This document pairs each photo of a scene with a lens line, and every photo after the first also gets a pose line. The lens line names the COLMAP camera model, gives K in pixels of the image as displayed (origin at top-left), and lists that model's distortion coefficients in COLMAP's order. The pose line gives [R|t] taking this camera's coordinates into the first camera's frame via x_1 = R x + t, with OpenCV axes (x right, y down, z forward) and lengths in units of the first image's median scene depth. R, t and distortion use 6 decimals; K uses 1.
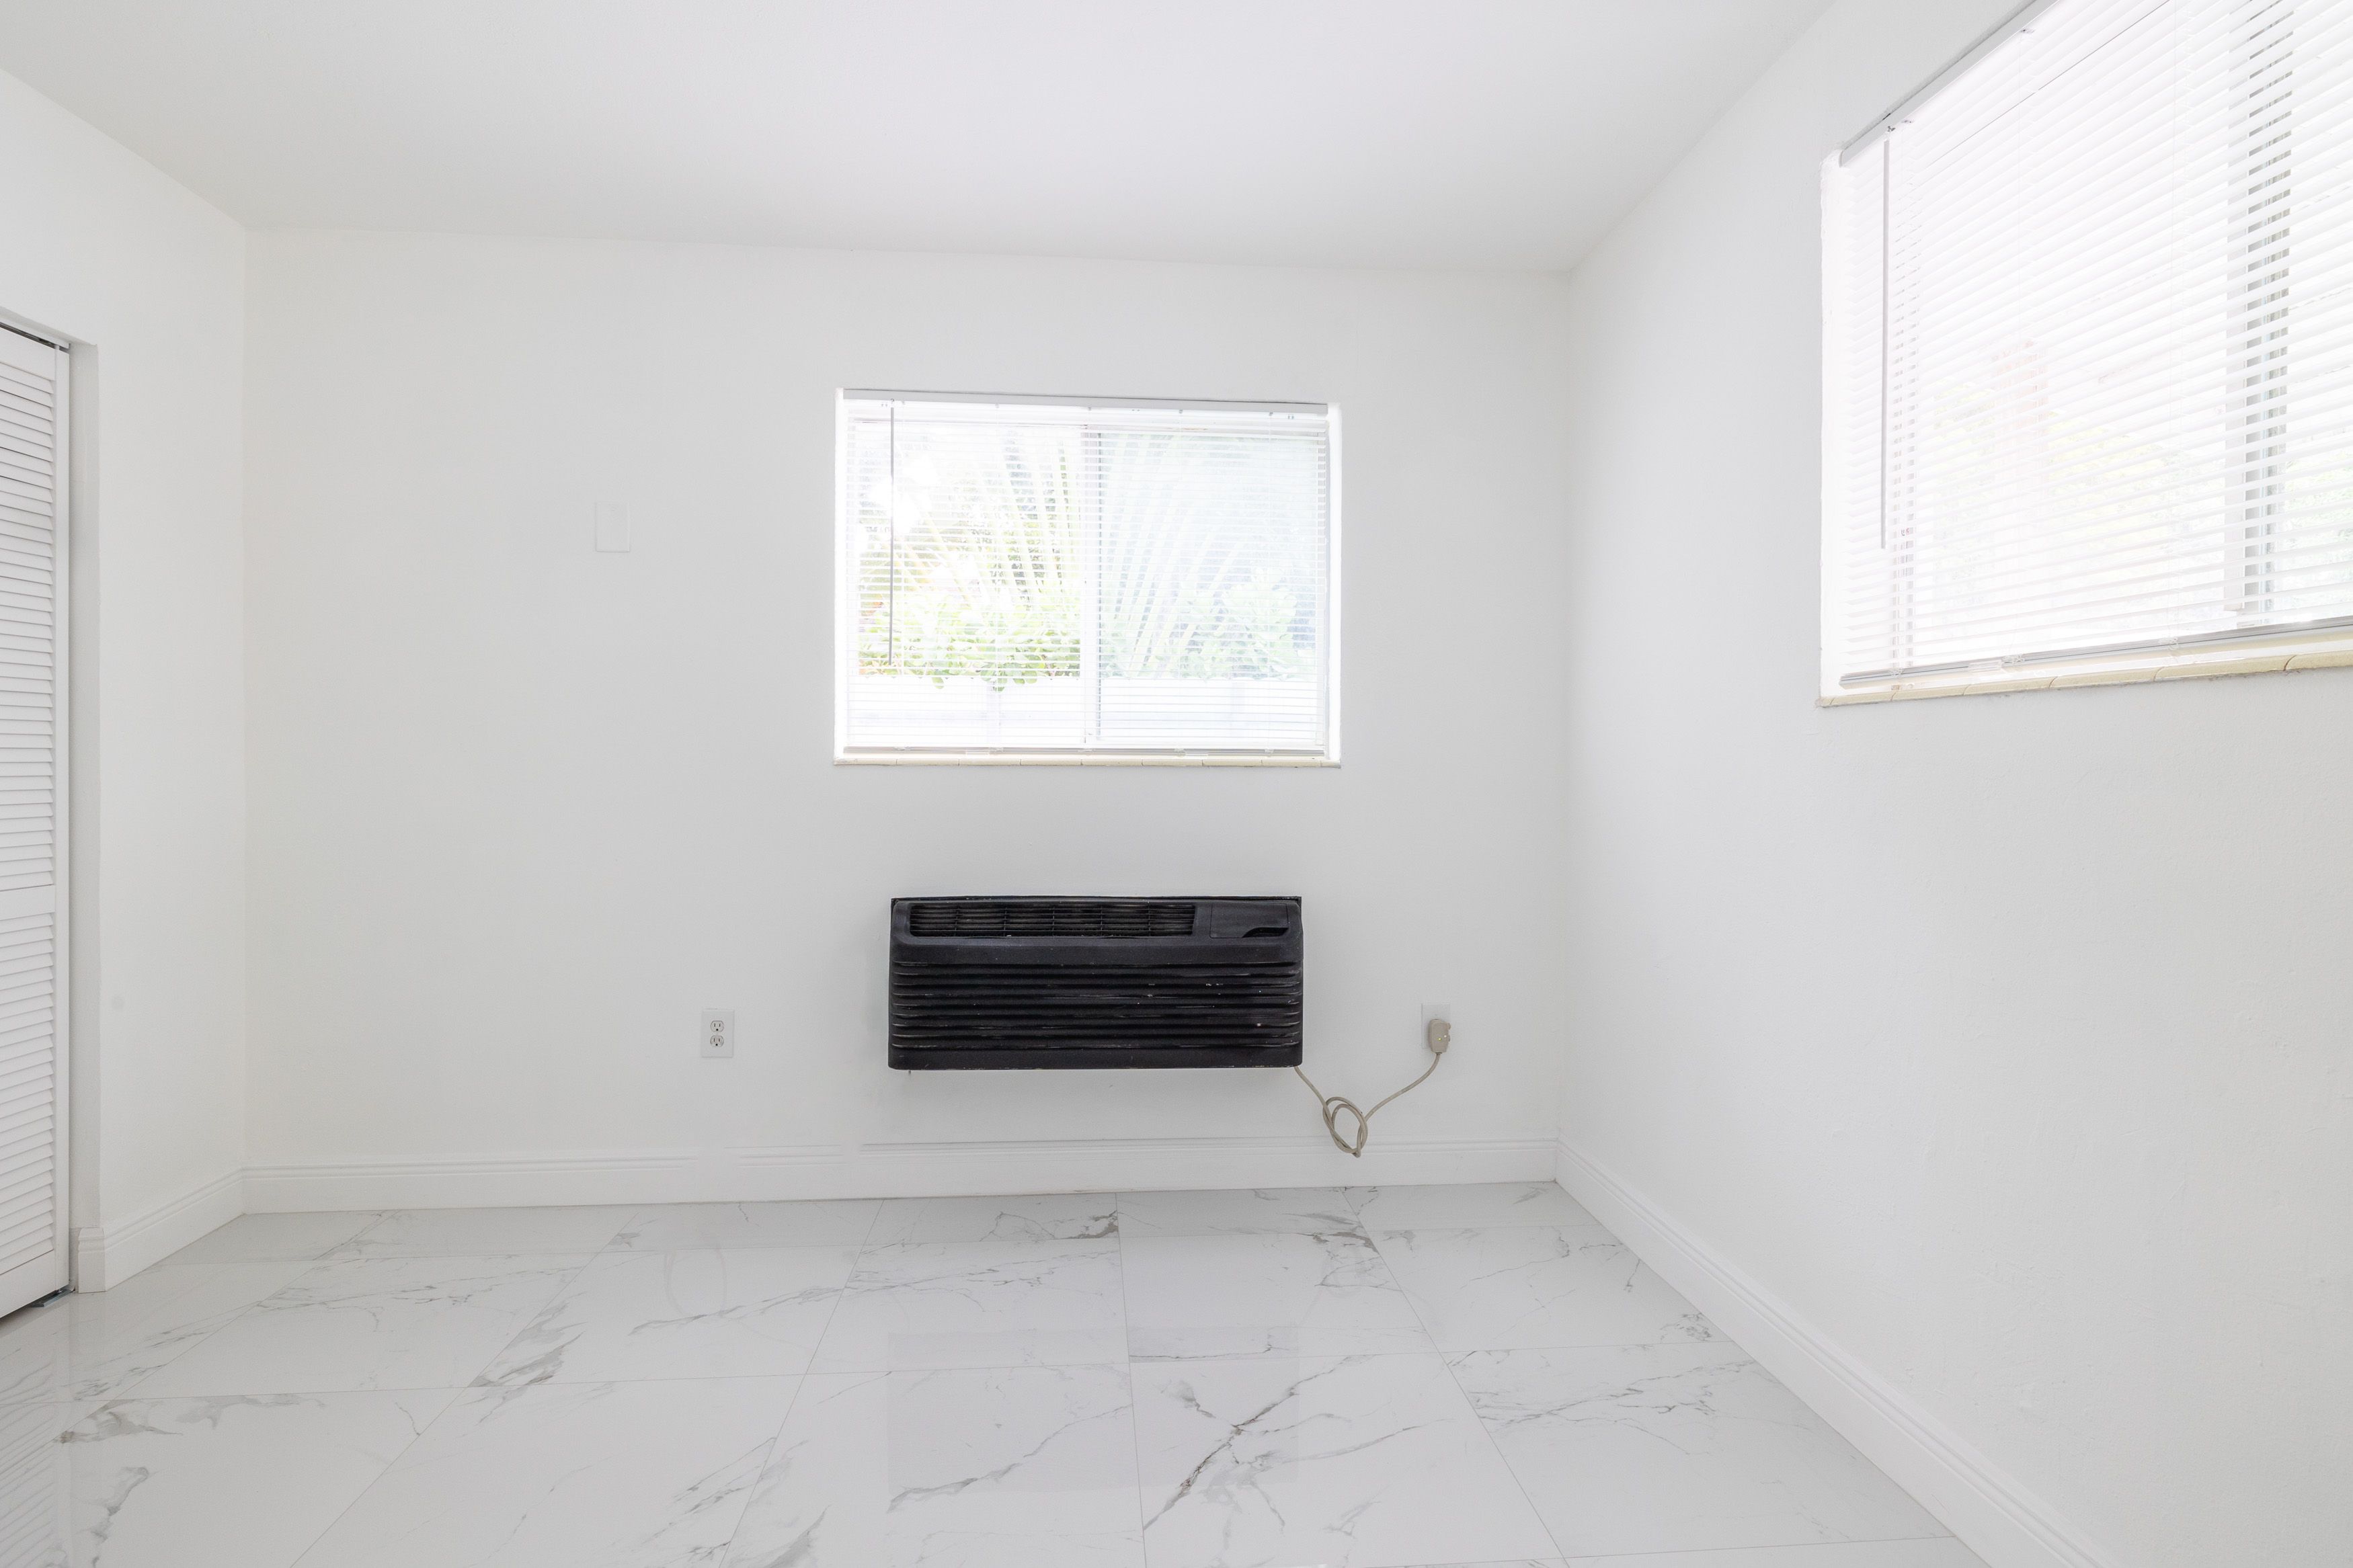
lens RADIAL K [[1210.5, 0, 1178.2], [0, 1210.5, 779.7], [0, 0, 1]] dist [0.002220, 0.000306]
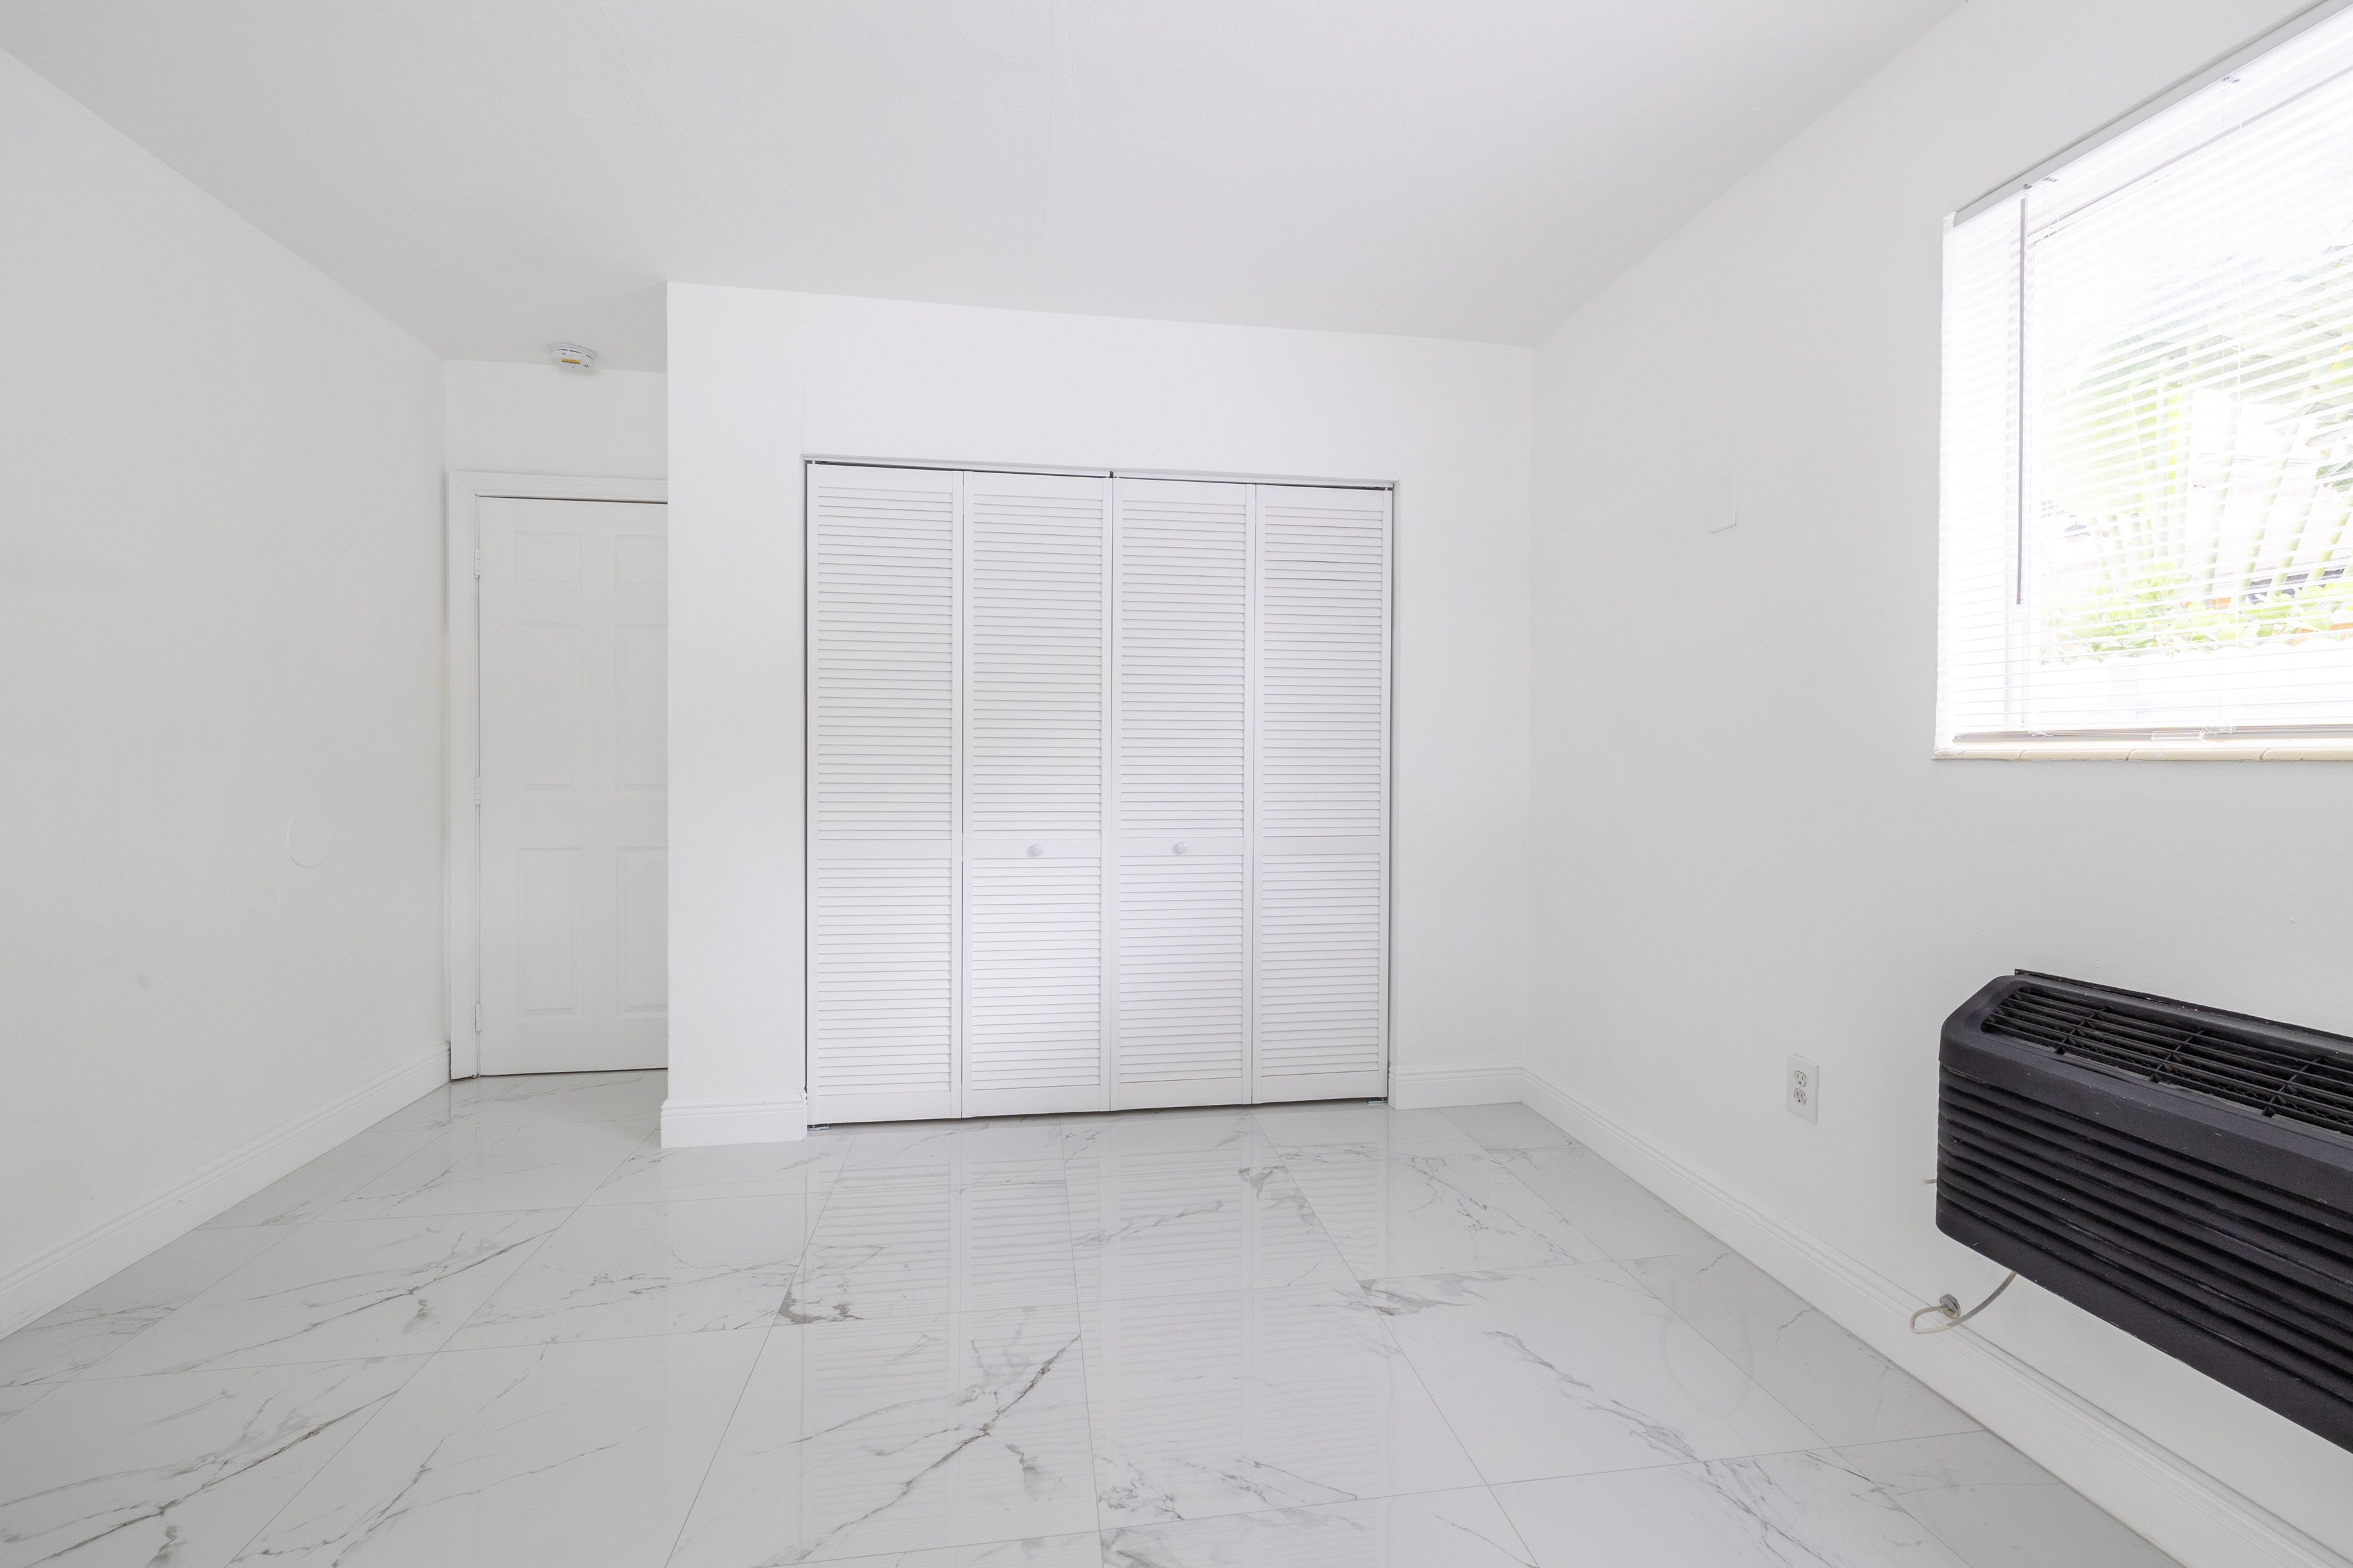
lens RADIAL K [[990.9, 0, 1175.4], [0, 990.9, 762.6], [0, 0, 1]] dist [0.002537, 0.000324]
pose [[0.058857, 0.003967, -0.998259, 0.271983], [-0.015682, 0.999872, 0.003048, -0.005548], [0.998143, 0.015475, 0.058912, 0.552936]]
